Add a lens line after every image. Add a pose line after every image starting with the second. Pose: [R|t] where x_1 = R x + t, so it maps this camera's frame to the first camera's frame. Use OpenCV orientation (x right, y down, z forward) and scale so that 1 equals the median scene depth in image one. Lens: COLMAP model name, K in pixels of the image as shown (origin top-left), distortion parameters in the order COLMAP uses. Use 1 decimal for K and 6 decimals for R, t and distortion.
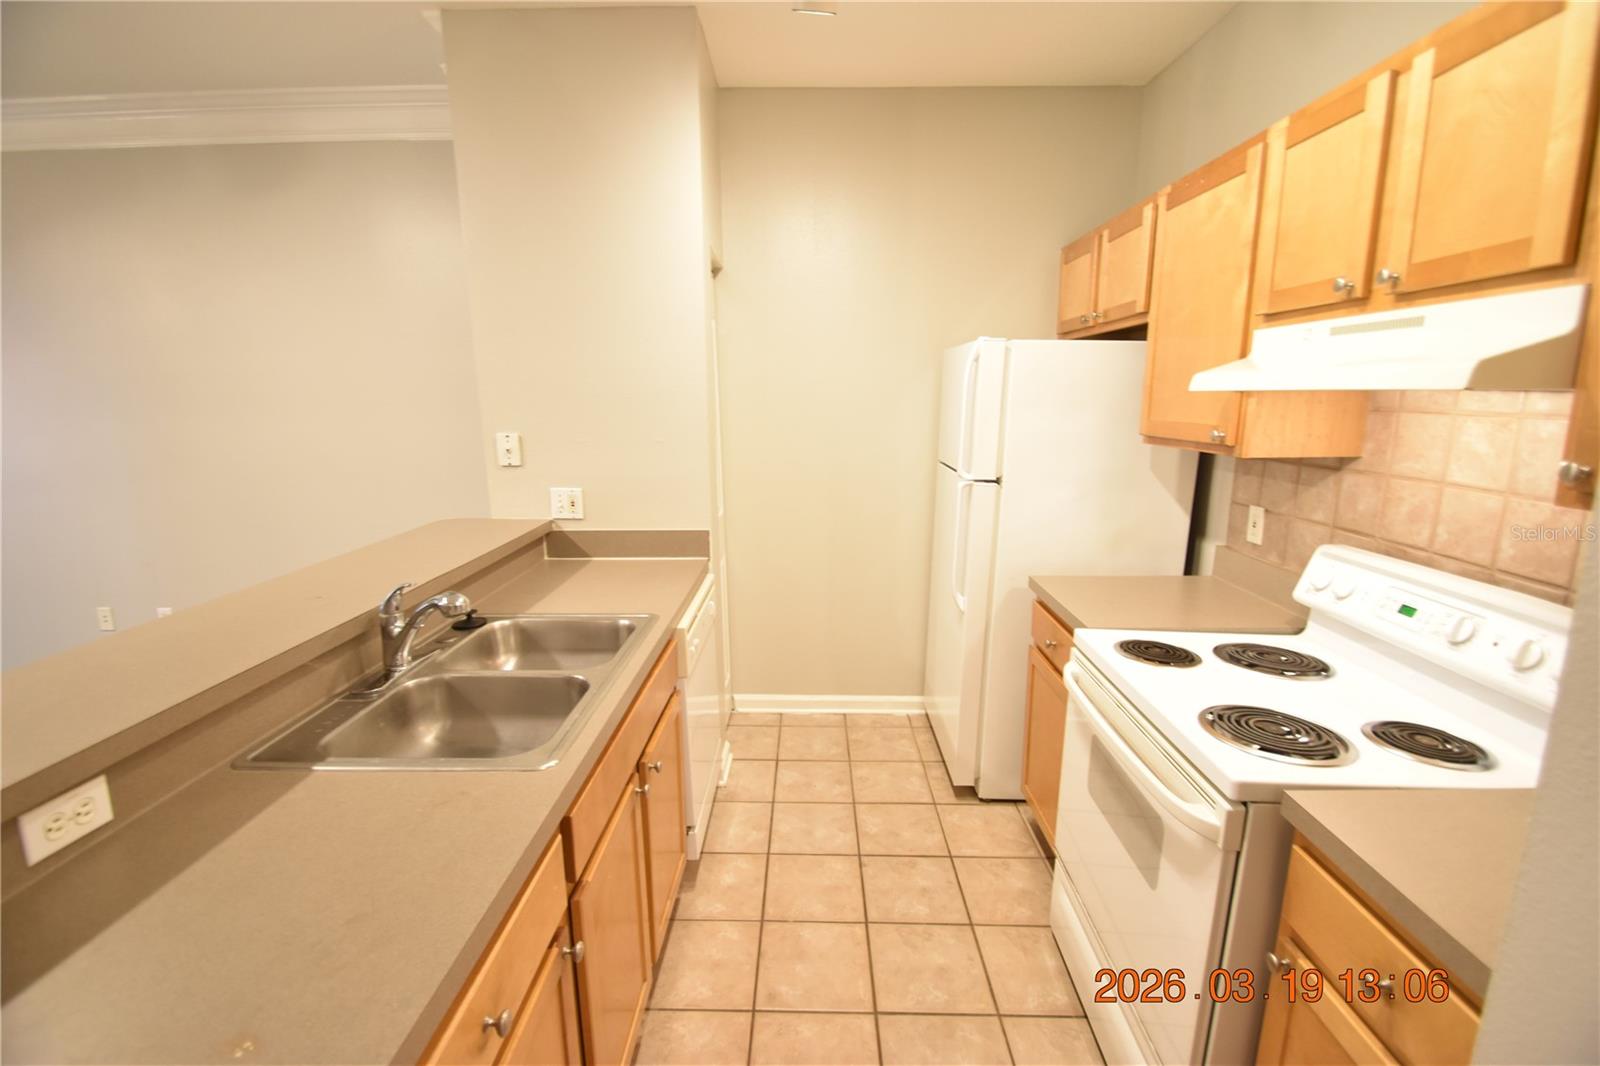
lens RADIAL K [[710.0, 0, 797.4], [0, 710.0, 538.6], [0, 0, 1]] dist [-0.001053, -0.009744]
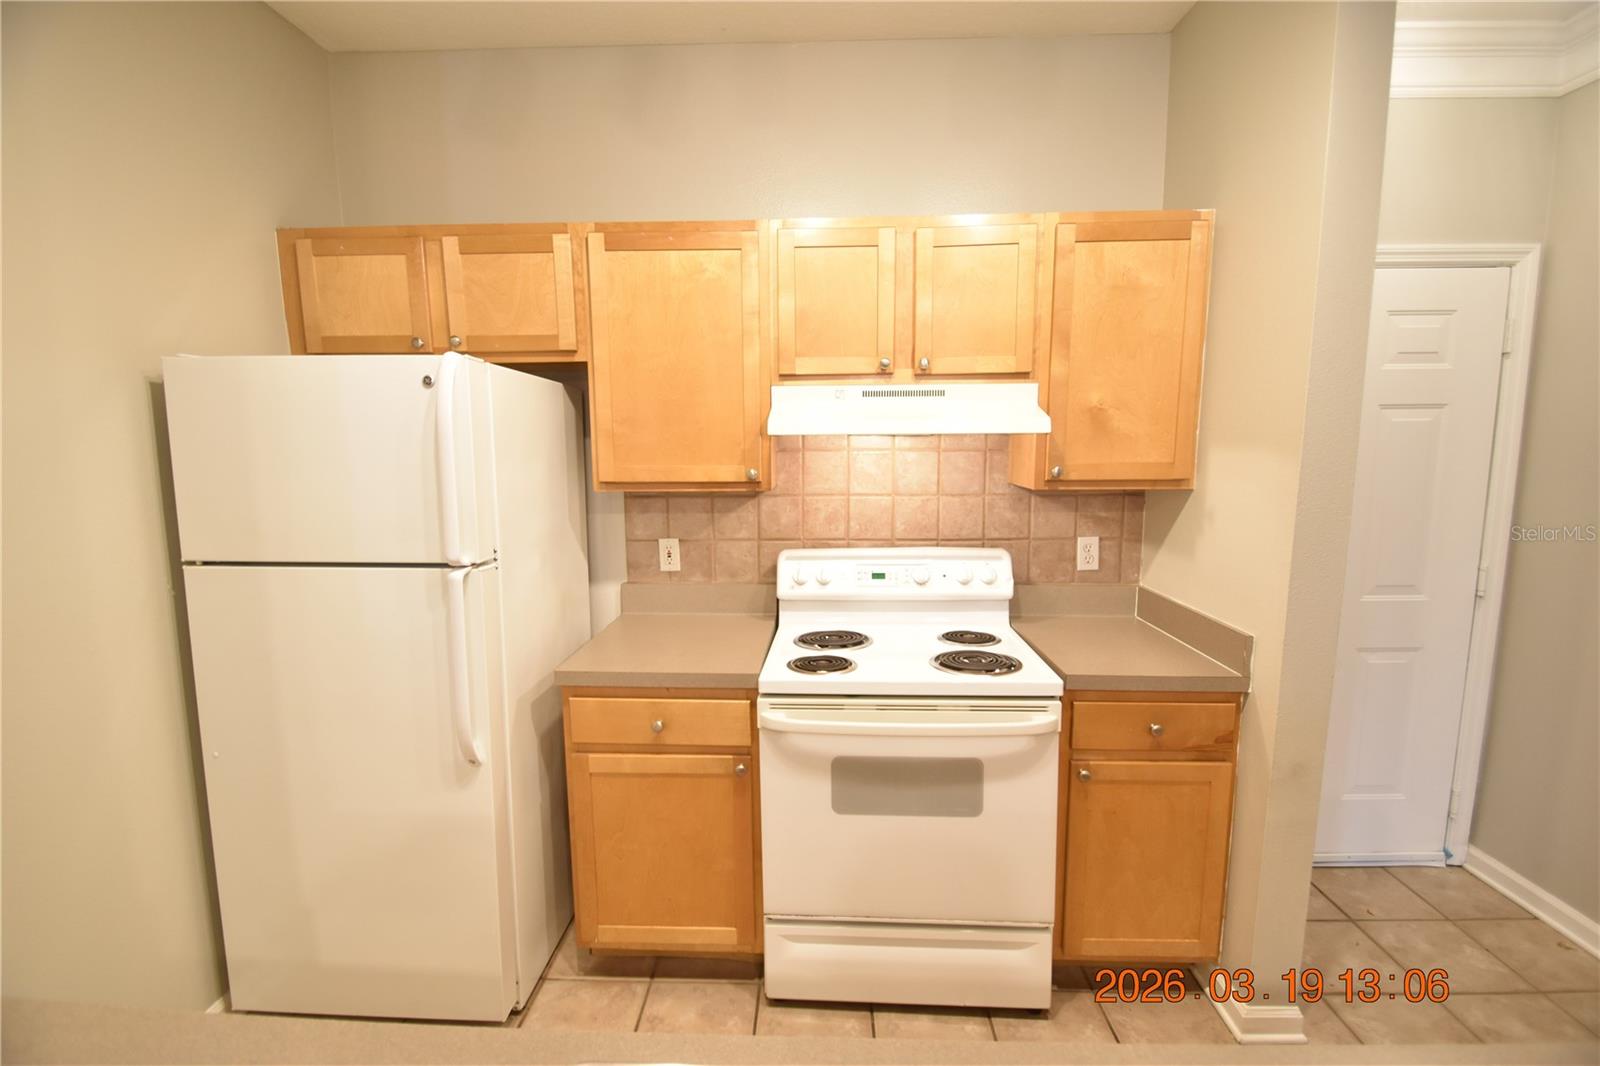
lens RADIAL K [[699.1, 0, 797.2], [0, 699.1, 540.2], [0, 0, 1]] dist [0.015443, -0.017848]
pose [[0.016304, -0.134880, 0.990728, -0.639755], [0.206962, 0.969856, 0.128632, -0.204815], [-0.978213, 0.202946, 0.043728, 1.070972]]
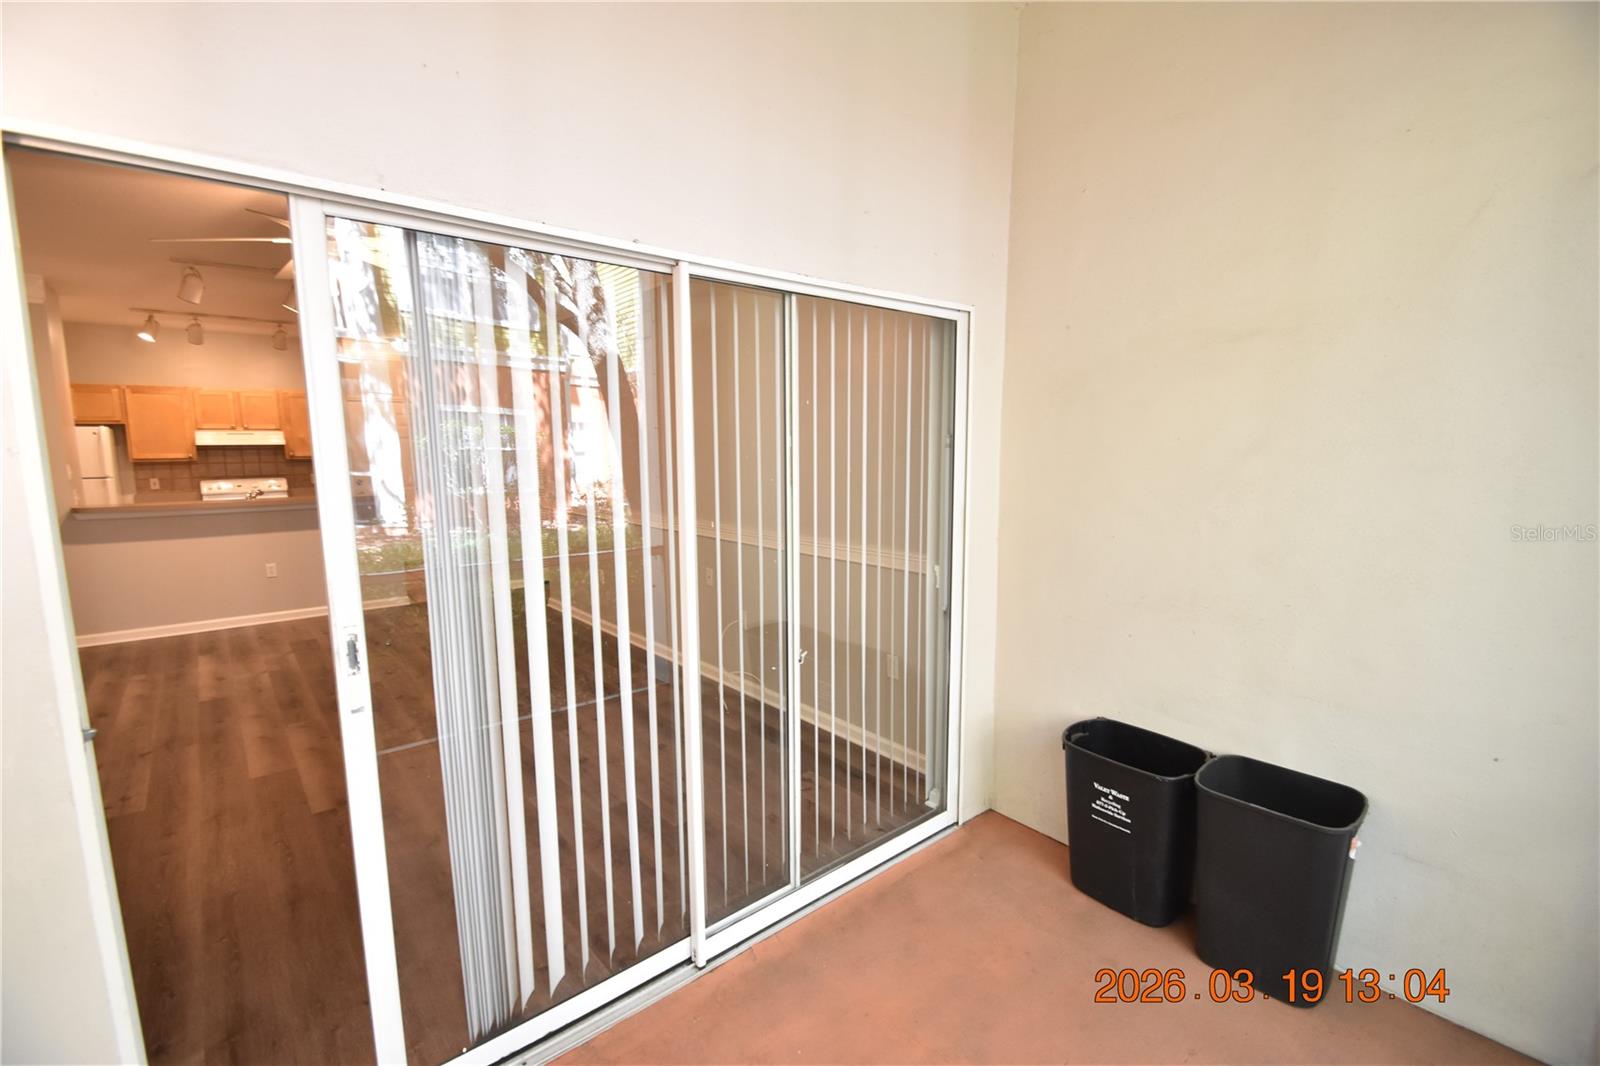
lens RADIAL K [[699.1, 0, 797.2], [0, 699.1, 540.2], [0, 0, 1]] dist [0.015443, -0.017848]
pose [[-0.664455, -0.098032, 0.740871, -5.693205], [0.155601, 0.951485, 0.265452, -0.250478], [-0.730950, 0.291662, -0.616965, 1.278125]]
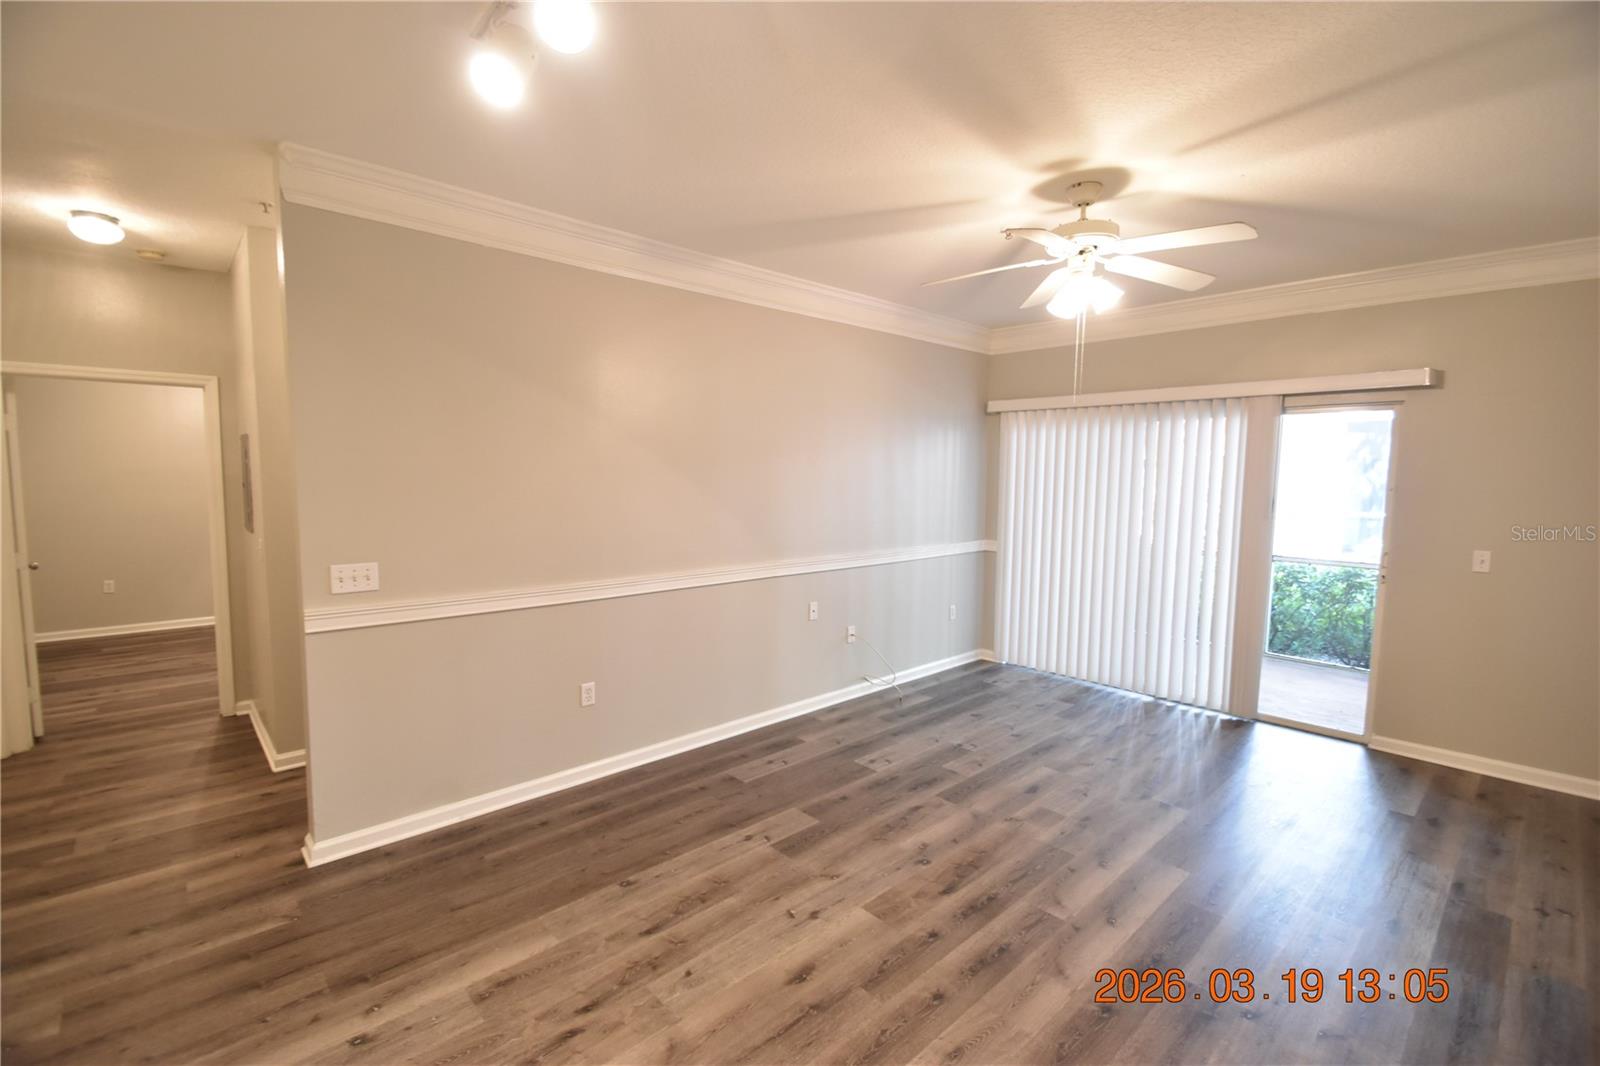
lens RADIAL K [[699.1, 0, 797.2], [0, 699.1, 540.2], [0, 0, 1]] dist [0.015443, -0.017848]
pose [[-0.720237, 0.059562, -0.691167, -1.138489], [-0.147858, 0.960235, 0.236826, -0.379807], [0.677788, 0.272765, -0.682790, 1.710673]]
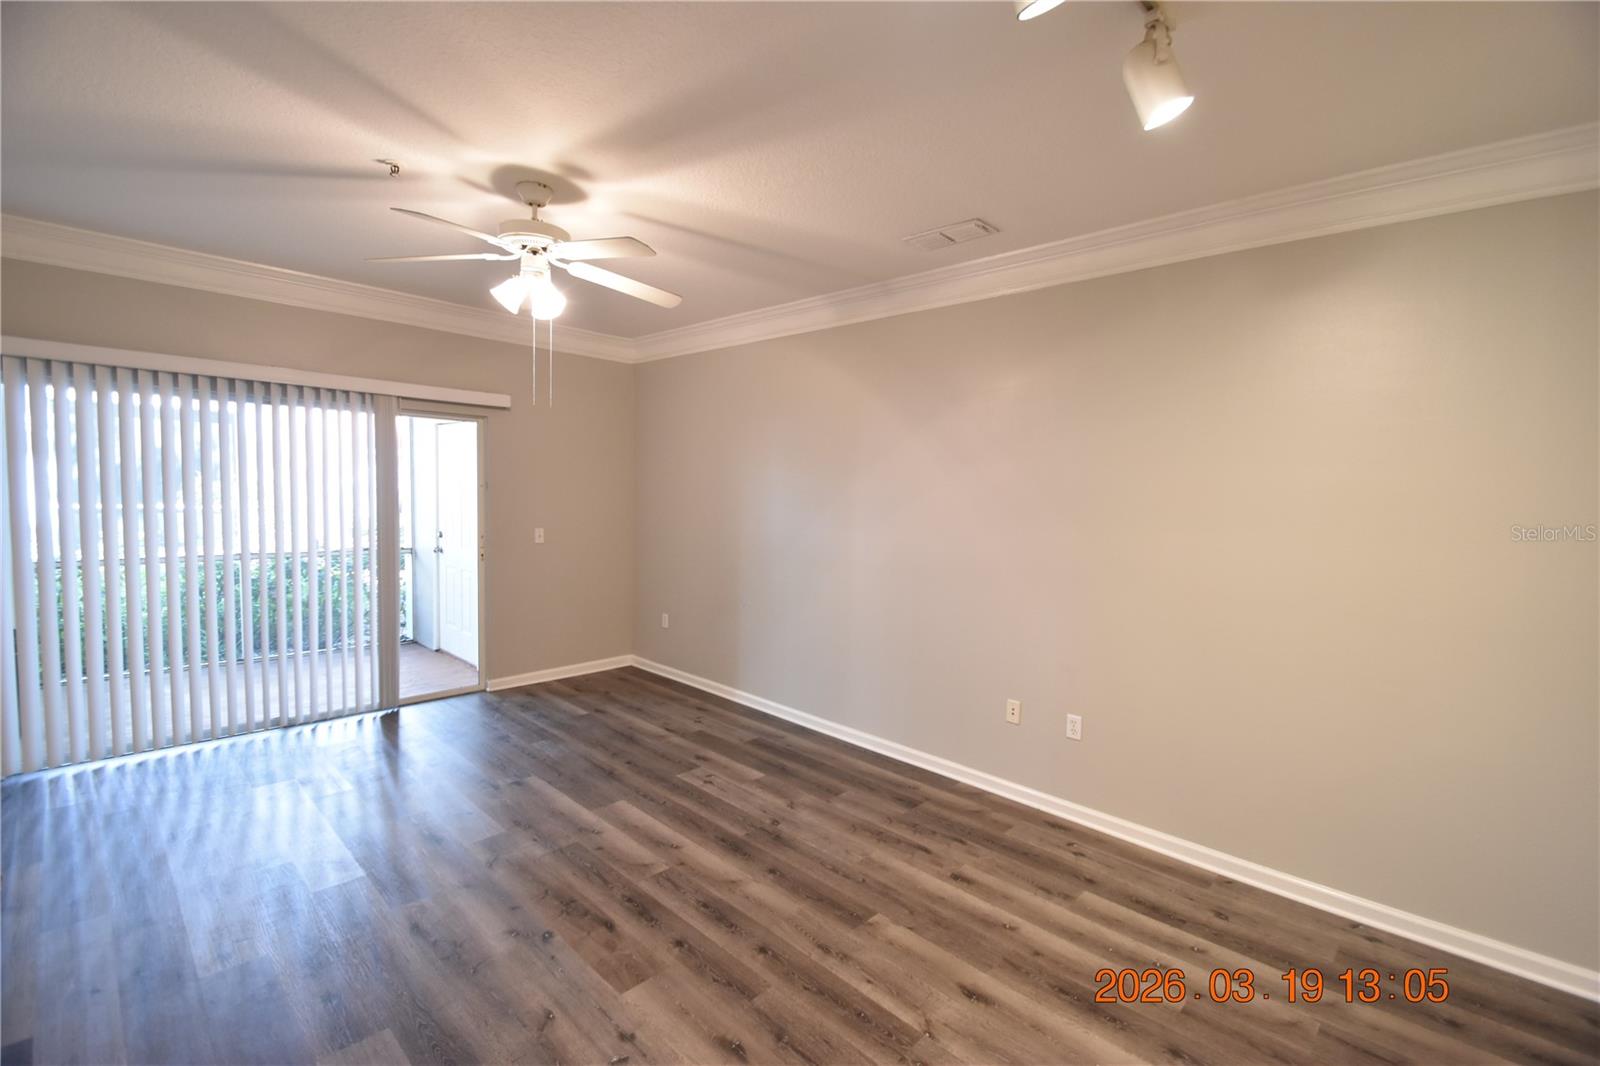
lens RADIAL K [[699.1, 0, 797.2], [0, 699.1, 540.2], [0, 0, 1]] dist [0.015443, -0.017848]
pose [[0.734632, 0.072619, -0.674568, -1.207970], [-0.165359, 0.983437, -0.074212, -0.014475], [0.658006, 0.166065, 0.734473, -0.048115]]
